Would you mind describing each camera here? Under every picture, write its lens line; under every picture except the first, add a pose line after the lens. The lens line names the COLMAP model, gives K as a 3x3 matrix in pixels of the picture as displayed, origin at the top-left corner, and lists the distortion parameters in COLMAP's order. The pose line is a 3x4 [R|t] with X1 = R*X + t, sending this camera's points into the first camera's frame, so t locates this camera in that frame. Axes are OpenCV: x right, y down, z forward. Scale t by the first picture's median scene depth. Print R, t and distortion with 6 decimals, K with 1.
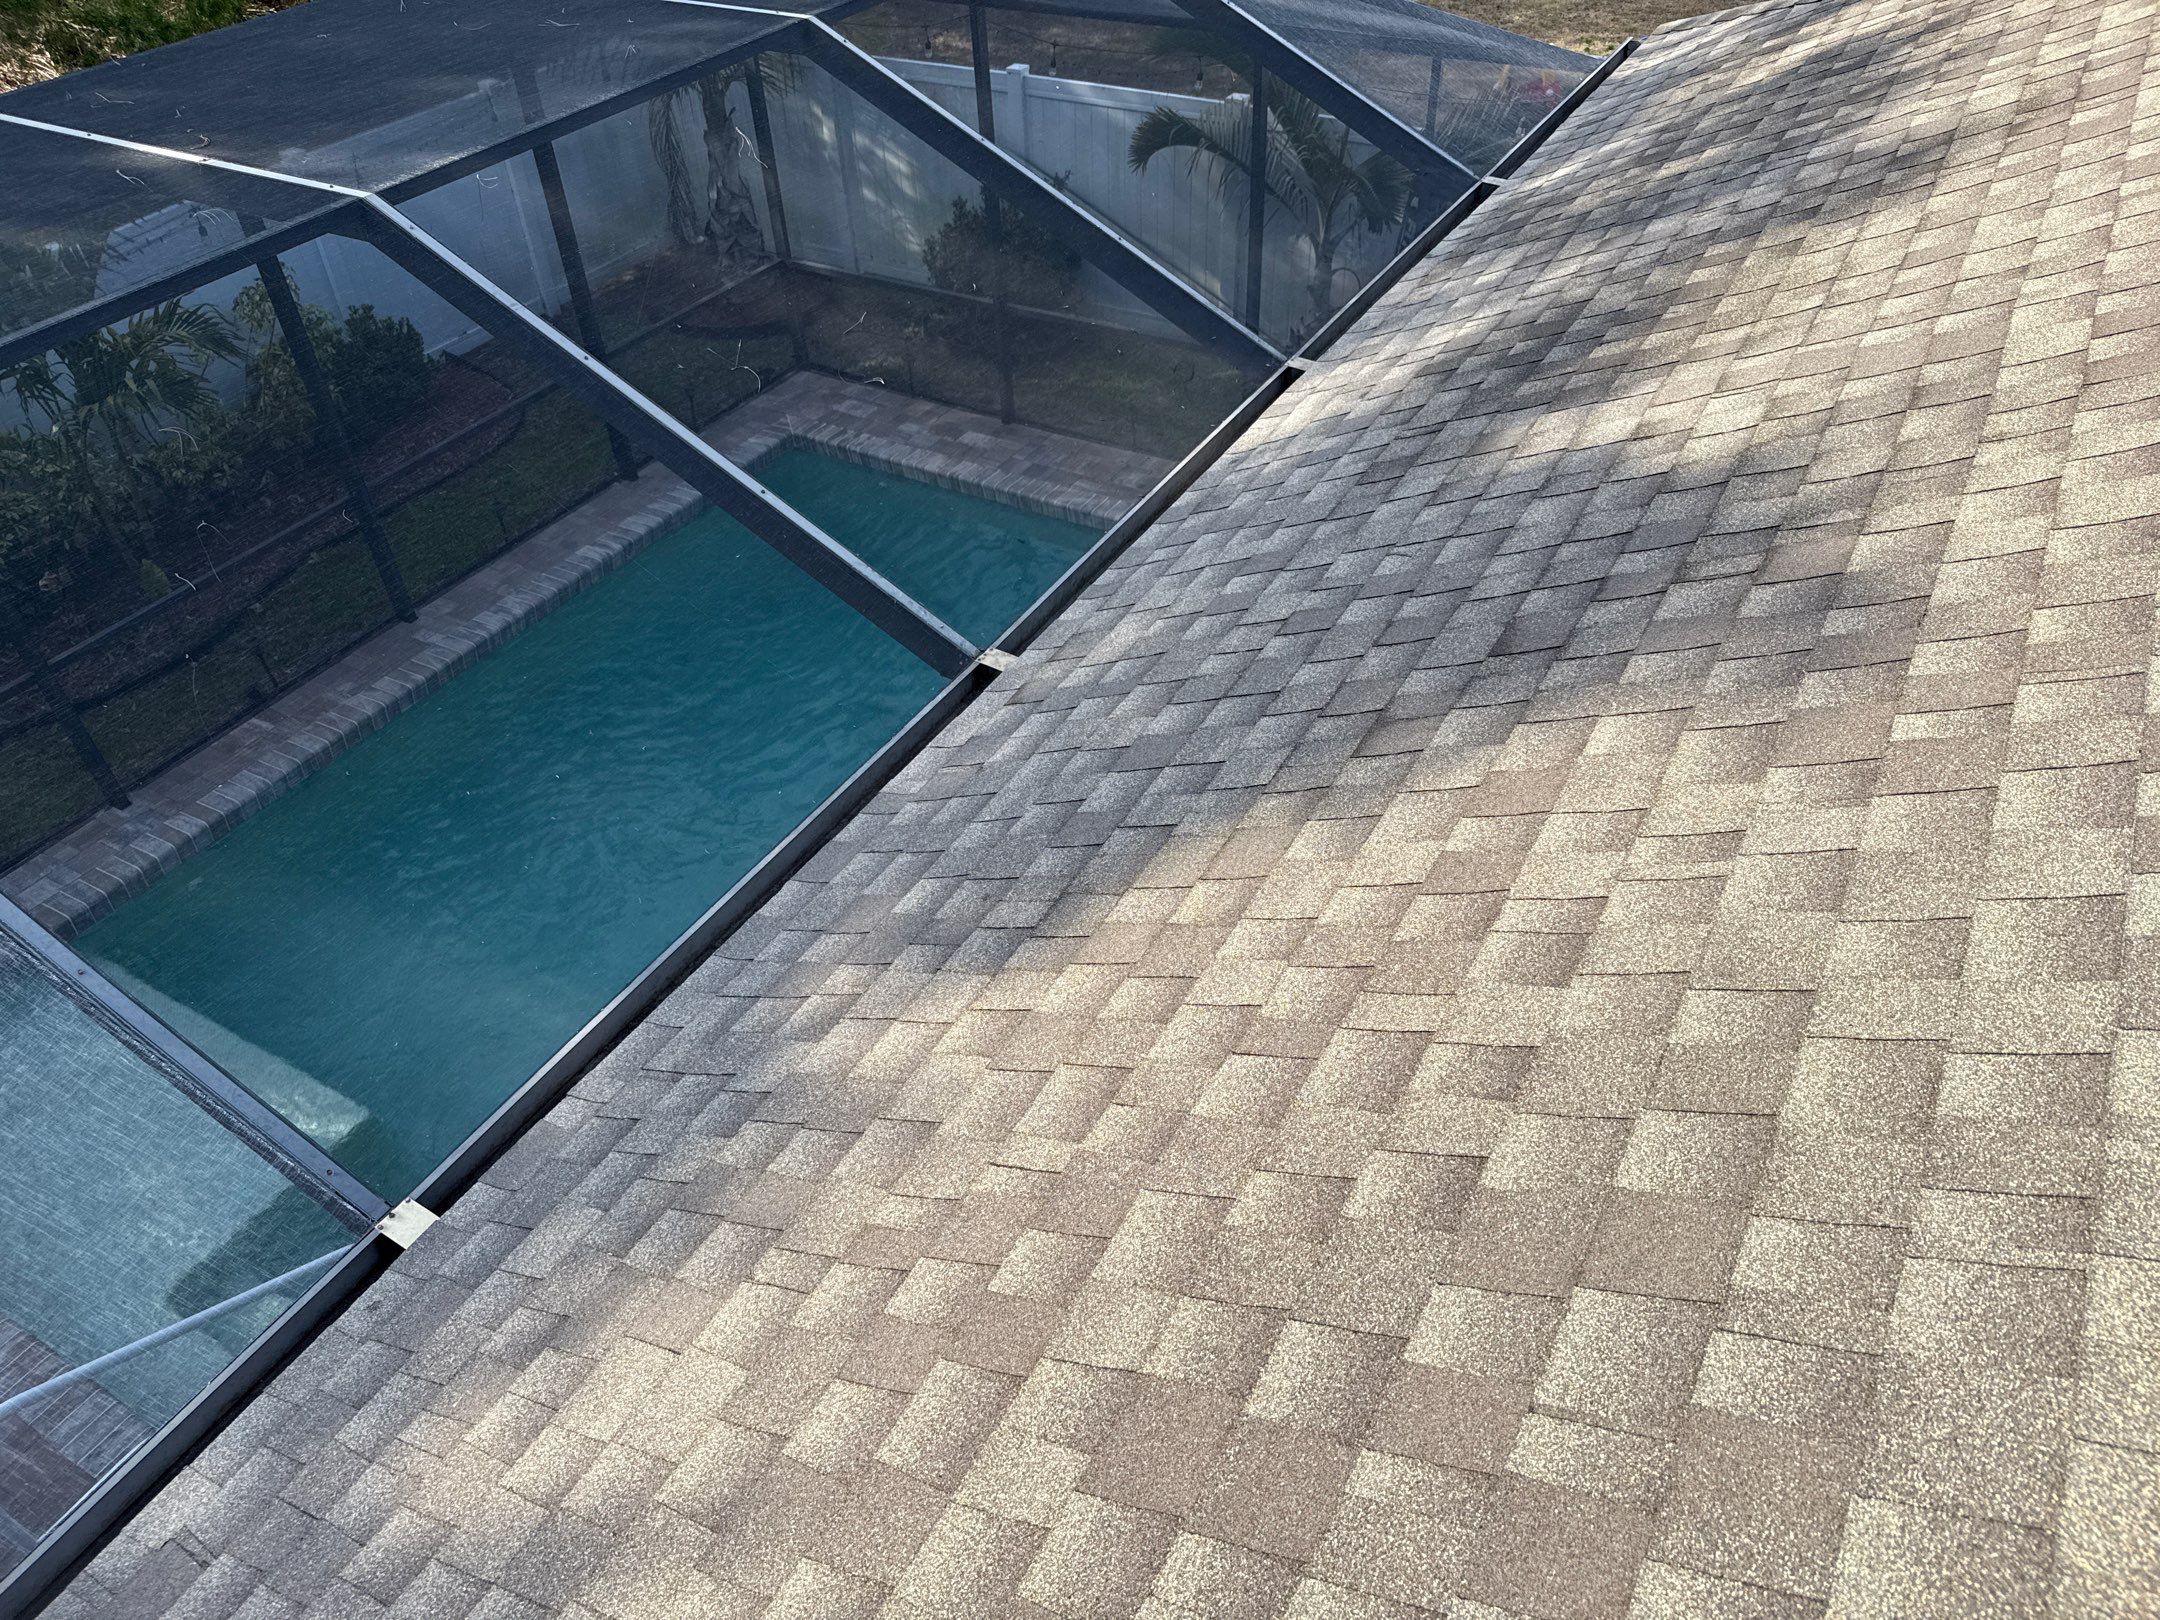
lens RADIAL K [[1555.0, 0, 1103.7], [0, 1555.0, 841.4], [0, 0, 1]] dist [0.034739, -0.049567]
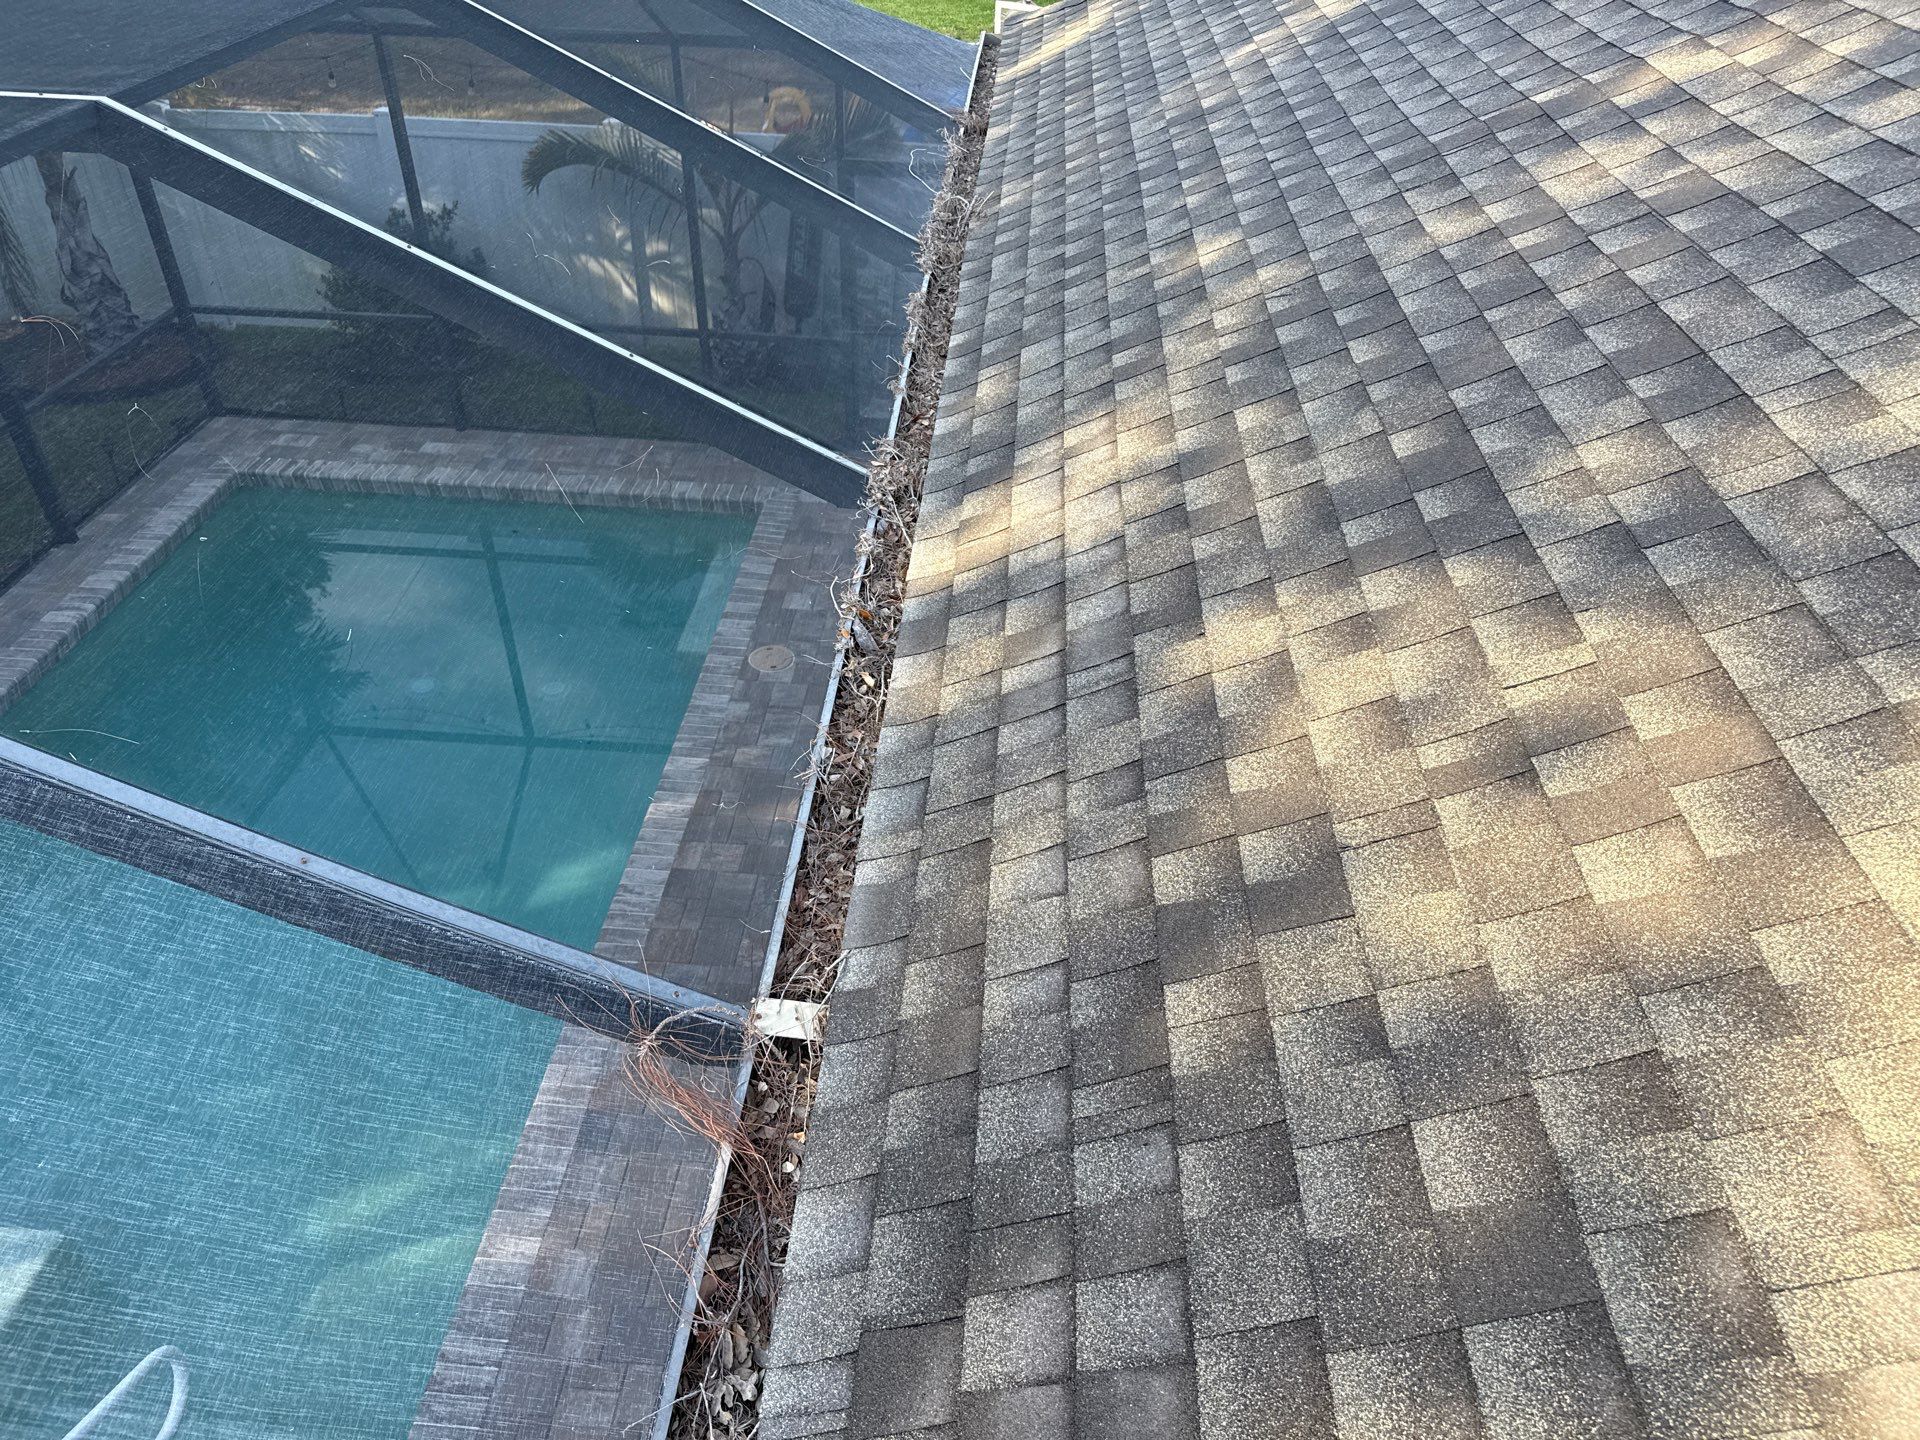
lens RADIAL K [[1382.3, 0, 962.5], [0, 1382.3, 719.4], [0, 0, 1]] dist [0.034739, -0.049567]
pose [[0.893695, -0.224029, 0.388741, -0.574851], [0.256103, 0.966120, -0.031997, 0.114597], [-0.368403, 0.128153, 0.920791, 0.163022]]
